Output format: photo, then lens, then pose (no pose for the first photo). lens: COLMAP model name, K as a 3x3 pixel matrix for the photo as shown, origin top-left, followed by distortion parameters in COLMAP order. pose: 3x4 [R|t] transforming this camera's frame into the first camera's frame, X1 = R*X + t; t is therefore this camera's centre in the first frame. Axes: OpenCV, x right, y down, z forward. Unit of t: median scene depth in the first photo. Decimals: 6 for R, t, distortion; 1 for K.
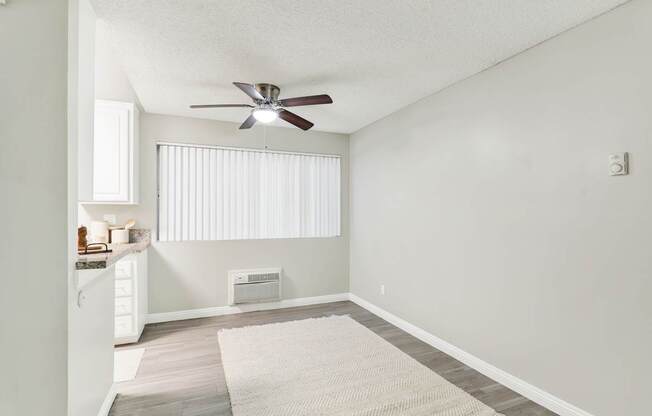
lens RADIAL K [[310.2, 0, 325.3], [0, 310.2, 212.1], [0, 0, 1]] dist [-0.016819, 0.000400]
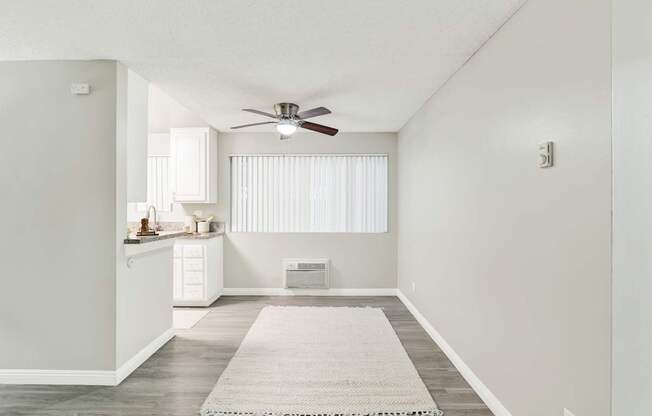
lens RADIAL K [[310.2, 0, 319.5], [0, 310.2, 205.3], [0, 0, 1]] dist [-0.016819, 0.000400]
pose [[0.919683, -0.004586, -0.392634, 0.314805], [-0.000037, 0.999931, -0.011766, 0.000350], [0.392661, 0.010835, 0.919619, -0.042386]]
